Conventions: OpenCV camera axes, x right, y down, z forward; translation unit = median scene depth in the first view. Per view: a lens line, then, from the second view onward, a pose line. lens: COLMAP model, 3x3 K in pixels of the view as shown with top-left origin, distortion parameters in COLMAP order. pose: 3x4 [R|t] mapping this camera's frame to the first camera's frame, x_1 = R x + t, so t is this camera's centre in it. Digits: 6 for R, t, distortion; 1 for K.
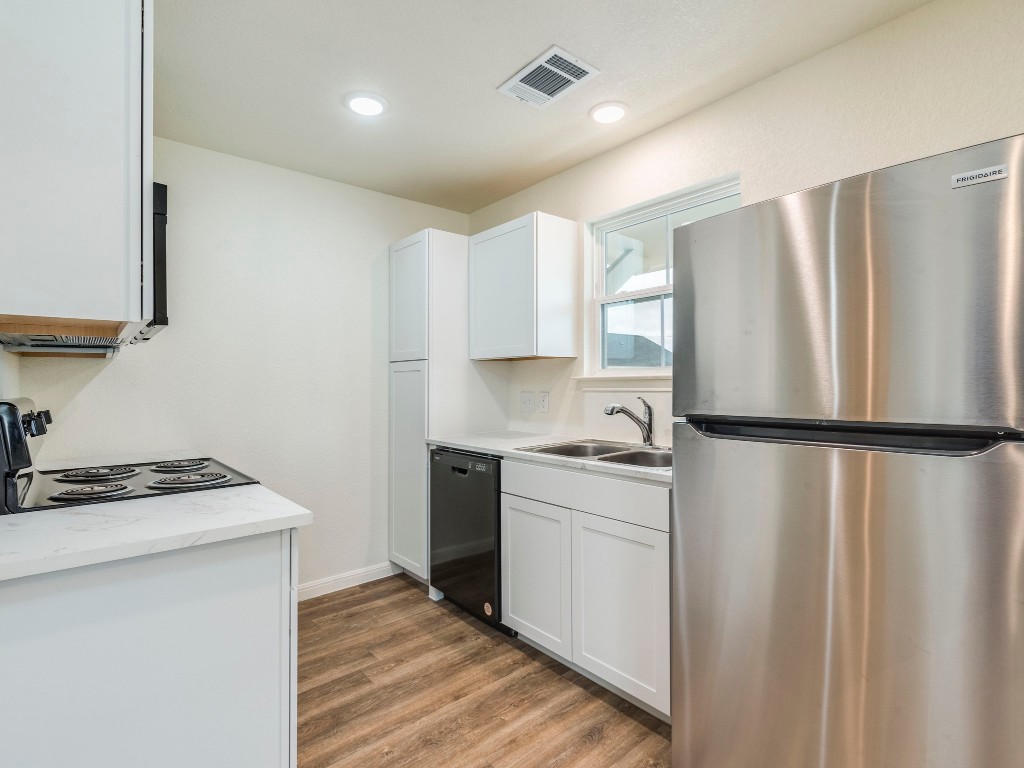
lens RADIAL K [[502.9, 0, 514.3], [0, 502.9, 375.7], [0, 0, 1]] dist [0.003559, 0.000098]
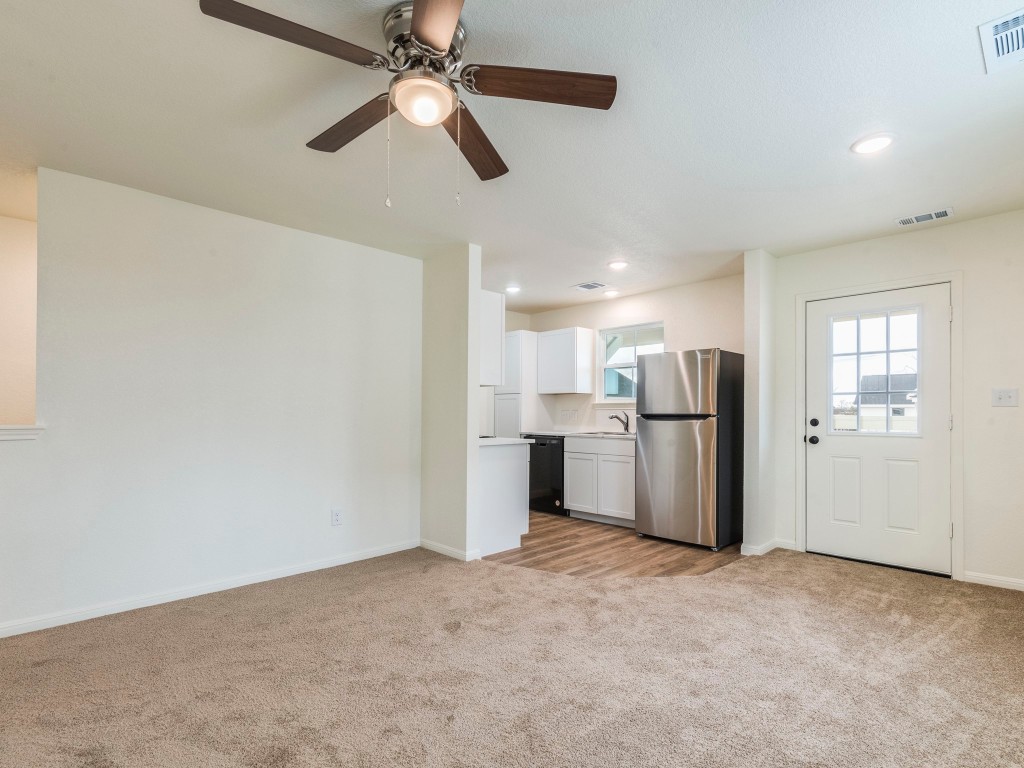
lens RADIAL K [[502.9, 0, 510.8], [0, 502.9, 394.6], [0, 0, 1]] dist [0.003559, 0.000098]
pose [[0.998569, 0.011468, 0.052231, -0.357320], [-0.010242, 0.999667, -0.023675, 0.022944], [-0.052485, 0.023106, 0.998354, -1.182970]]
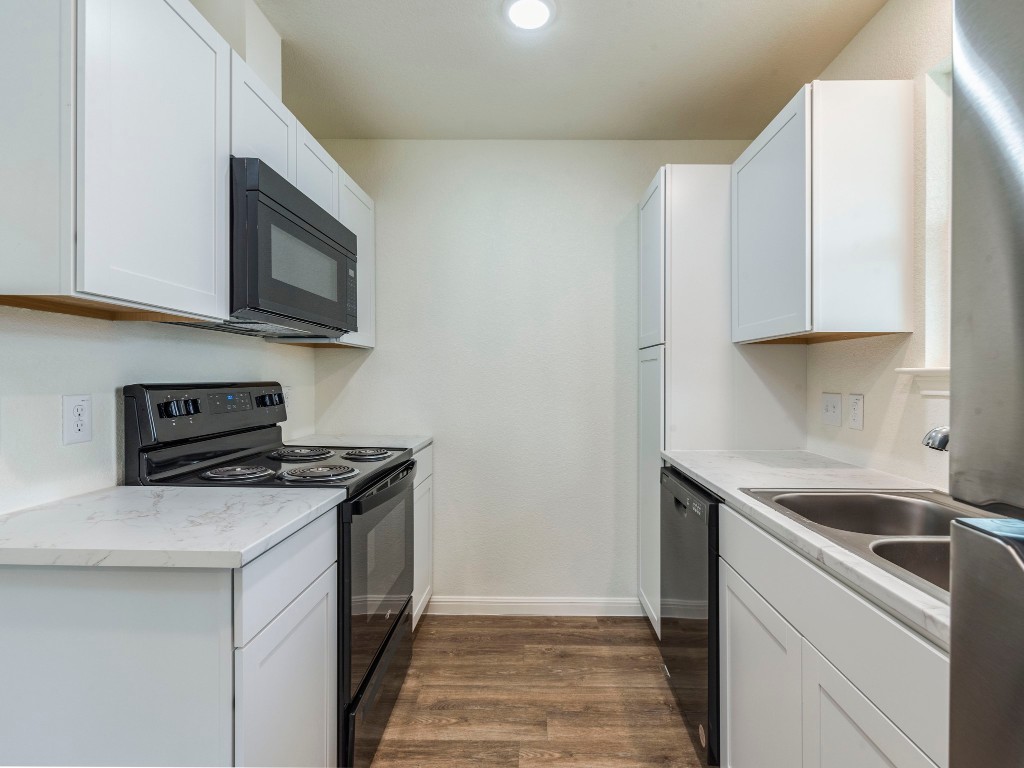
lens RADIAL K [[502.9, 0, 532.3], [0, 502.9, 368.3], [0, 0, 1]] dist [0.003559, 0.000098]
pose [[0.762571, 0.007022, -0.646867, 0.177668], [-0.009137, 0.999958, 0.000084, 0.005975], [0.646840, 0.005847, 0.762603, 0.354770]]
